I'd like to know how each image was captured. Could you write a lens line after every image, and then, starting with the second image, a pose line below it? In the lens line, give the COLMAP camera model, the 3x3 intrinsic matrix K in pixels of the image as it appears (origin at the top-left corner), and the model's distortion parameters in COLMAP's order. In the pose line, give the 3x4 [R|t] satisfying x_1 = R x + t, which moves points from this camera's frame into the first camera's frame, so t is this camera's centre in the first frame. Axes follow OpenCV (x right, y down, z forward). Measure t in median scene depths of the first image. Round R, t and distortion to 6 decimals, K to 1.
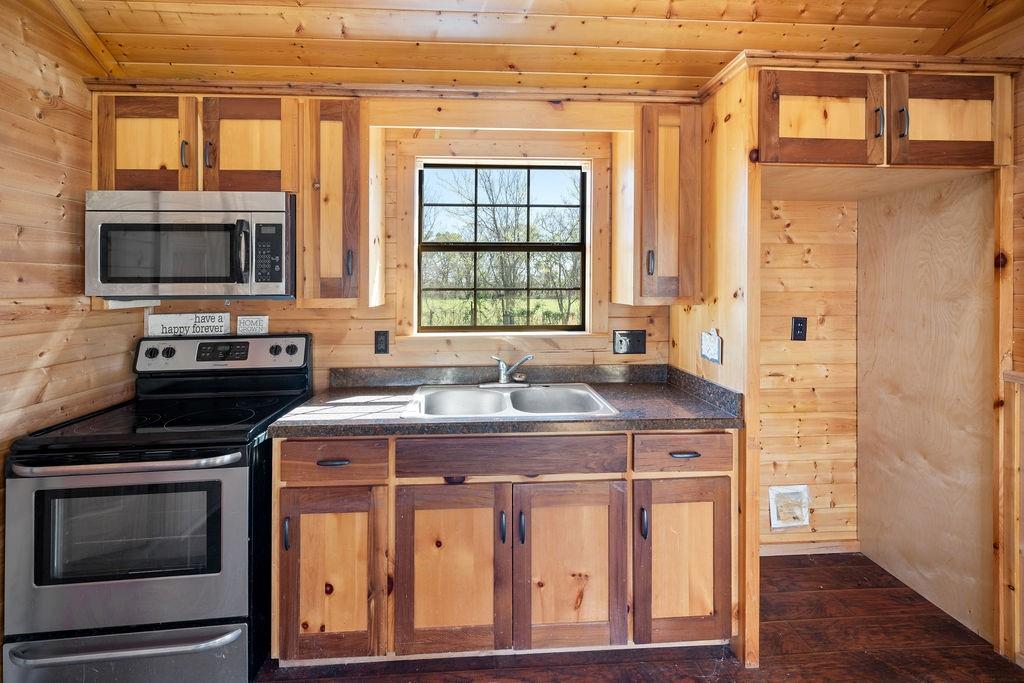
lens RADIAL K [[422.1, 0, 511.0], [0, 422.1, 288.0], [0, 0, 1]] dist [-0.003814, -0.000172]
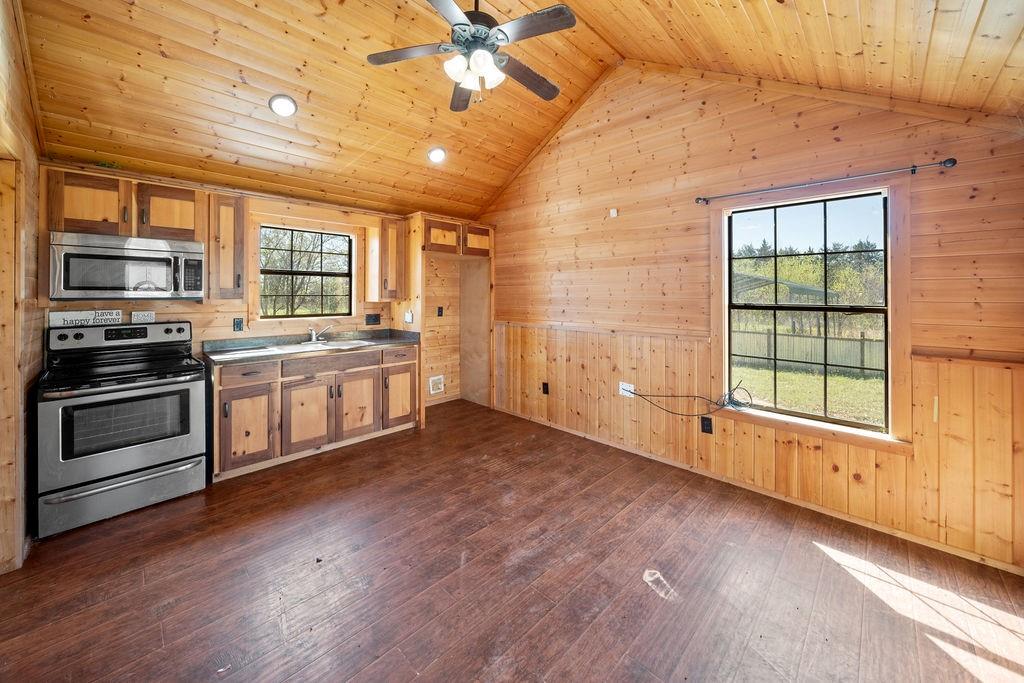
lens RADIAL K [[373.7, 0, 498.0], [0, 373.7, 296.3], [0, 0, 1]] dist [-0.000974, 0.000488]
pose [[0.758022, 0.000360, 0.652229, -0.610635], [0.001717, 0.999995, -0.002548, 0.018097], [-0.652226, 0.003052, 0.758018, -1.105825]]
